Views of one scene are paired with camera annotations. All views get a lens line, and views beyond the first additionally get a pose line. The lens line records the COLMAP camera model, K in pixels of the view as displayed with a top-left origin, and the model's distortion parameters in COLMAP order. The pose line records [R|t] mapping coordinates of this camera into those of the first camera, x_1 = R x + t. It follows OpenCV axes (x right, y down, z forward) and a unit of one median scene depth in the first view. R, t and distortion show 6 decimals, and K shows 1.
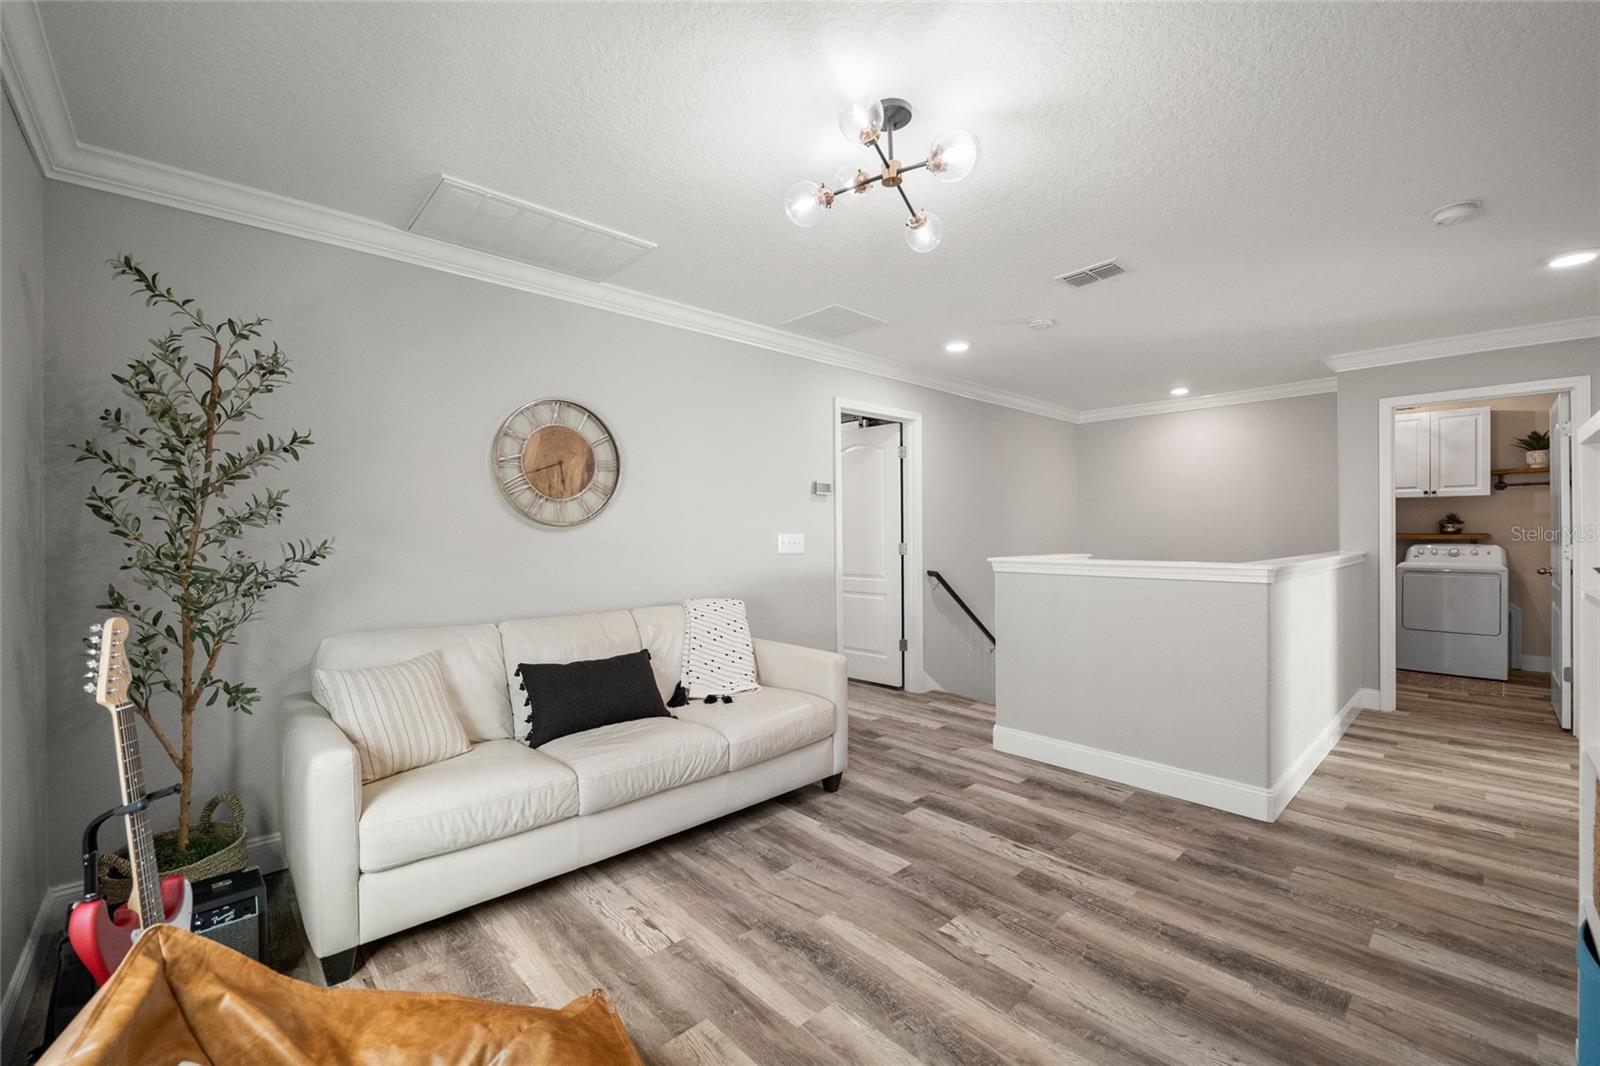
lens RADIAL K [[656.9, 0, 810.8], [0, 656.9, 524.2], [0, 0, 1]] dist [-0.010197, 0.000291]
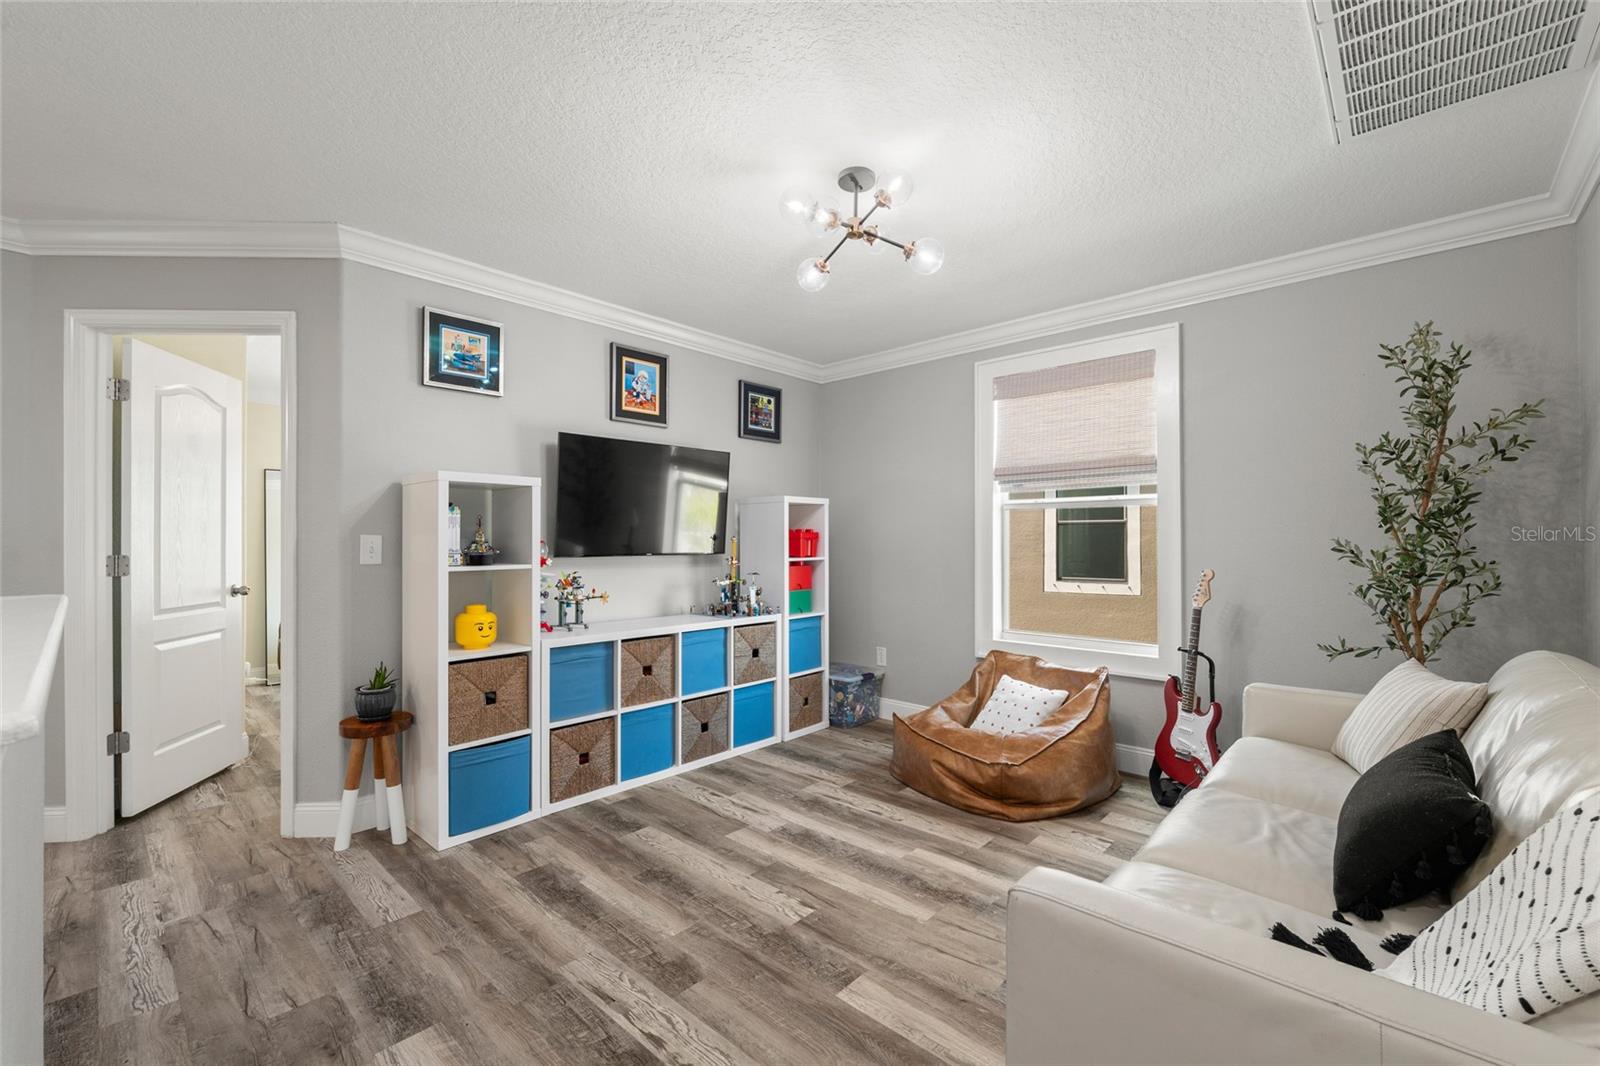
lens RADIAL K [[656.9, 0, 810.8], [0, 656.9, 524.2], [0, 0, 1]] dist [-0.010197, 0.000291]
pose [[-0.997284, 0.002967, -0.073589, 0.263350], [0.005811, 0.999243, -0.038458, 0.047566], [0.073419, -0.038781, -0.996547, 1.960360]]
